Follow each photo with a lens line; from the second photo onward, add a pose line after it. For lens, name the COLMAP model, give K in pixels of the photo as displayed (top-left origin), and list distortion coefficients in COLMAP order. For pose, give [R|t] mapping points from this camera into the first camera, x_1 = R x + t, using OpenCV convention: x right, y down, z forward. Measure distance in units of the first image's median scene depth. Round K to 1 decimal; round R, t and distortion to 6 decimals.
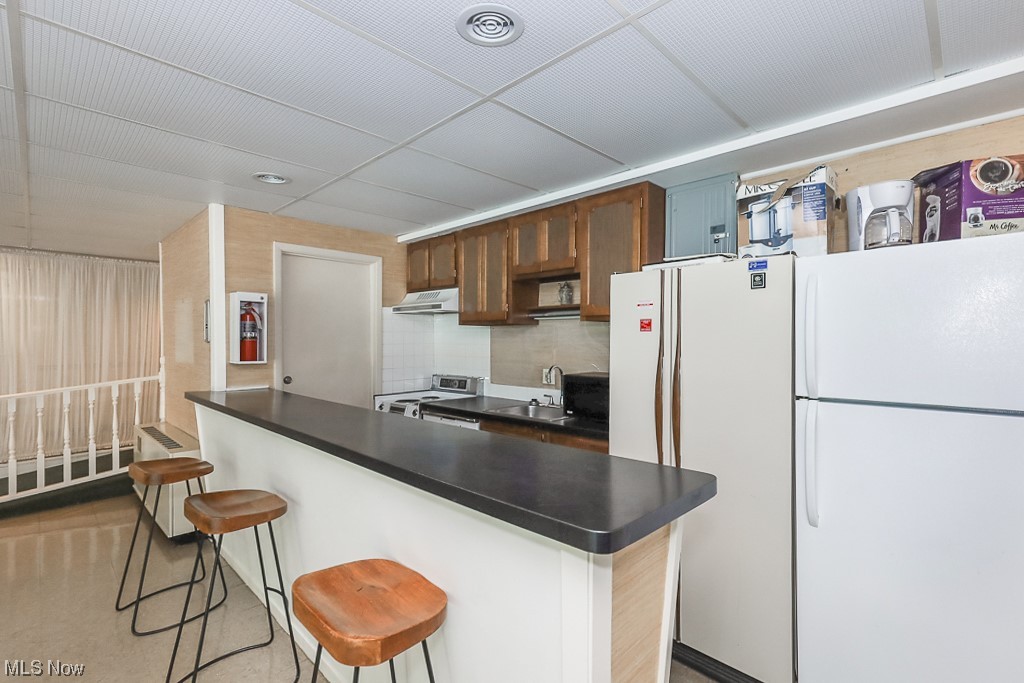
lens RADIAL K [[468.6, 0, 512.0], [0, 468.6, 341.5], [0, 0, 1]] dist [0.000001, 0.000003]
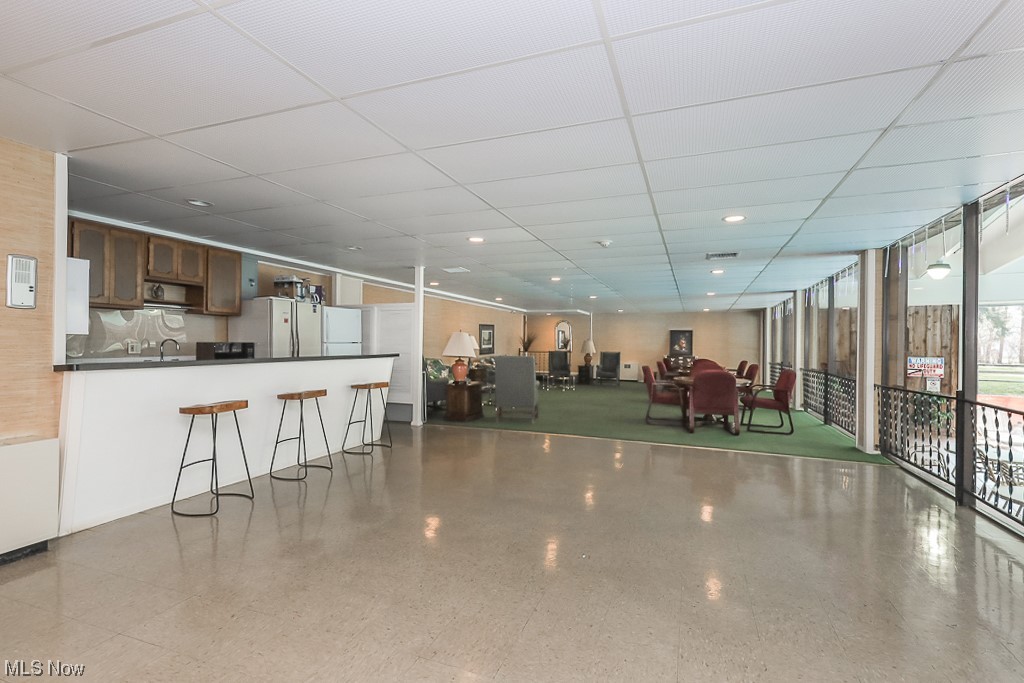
lens RADIAL K [[468.6, 0, 512.0], [0, 468.6, 341.5], [0, 0, 1]] dist [0.000001, 0.000003]
pose [[-0.393890, -0.004655, 0.919146, -2.339995], [-0.004572, 0.999985, 0.003105, 0.062547], [-0.919146, -0.002979, -0.393905, 0.715373]]
